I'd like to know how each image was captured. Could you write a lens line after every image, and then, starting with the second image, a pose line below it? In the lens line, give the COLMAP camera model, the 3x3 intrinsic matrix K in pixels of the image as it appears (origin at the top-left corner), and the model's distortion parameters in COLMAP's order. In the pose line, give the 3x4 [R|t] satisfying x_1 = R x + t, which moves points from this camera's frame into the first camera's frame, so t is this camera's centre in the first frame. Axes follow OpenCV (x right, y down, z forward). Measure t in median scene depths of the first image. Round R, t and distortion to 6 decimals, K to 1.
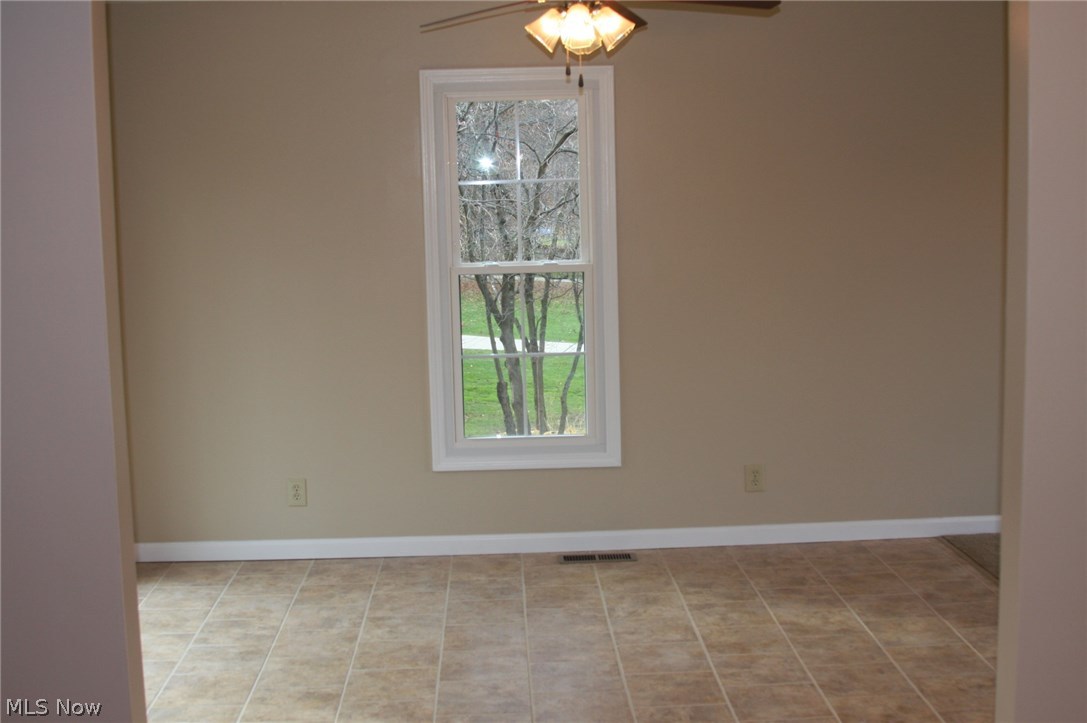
lens RADIAL K [[1449.9, 0, 543.5], [0, 1449.9, 361.5], [0, 0, 1]] dist [-0.159090, -0.040733]
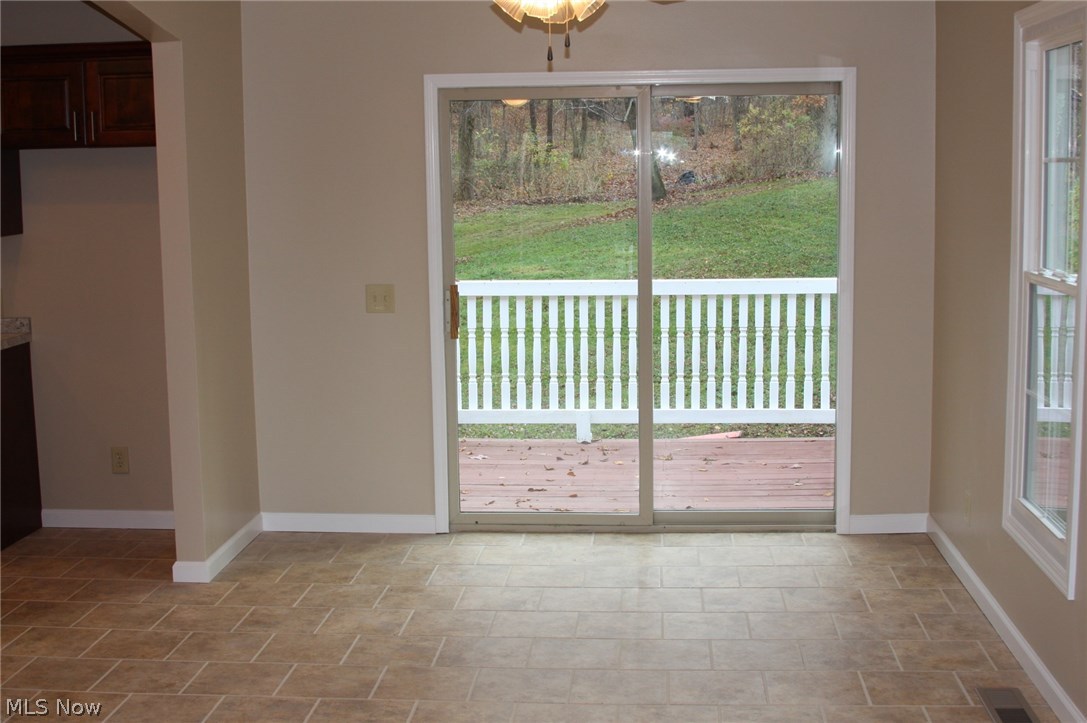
lens RADIAL K [[1449.9, 0, 543.5], [0, 1449.9, 361.5], [0, 0, 1]] dist [-0.159090, -0.040733]
pose [[-0.112649, 0.162656, -0.980231, 0.727818], [-0.112320, 0.978103, 0.175210, -0.125344], [0.987266, 0.129837, -0.091913, 0.852596]]
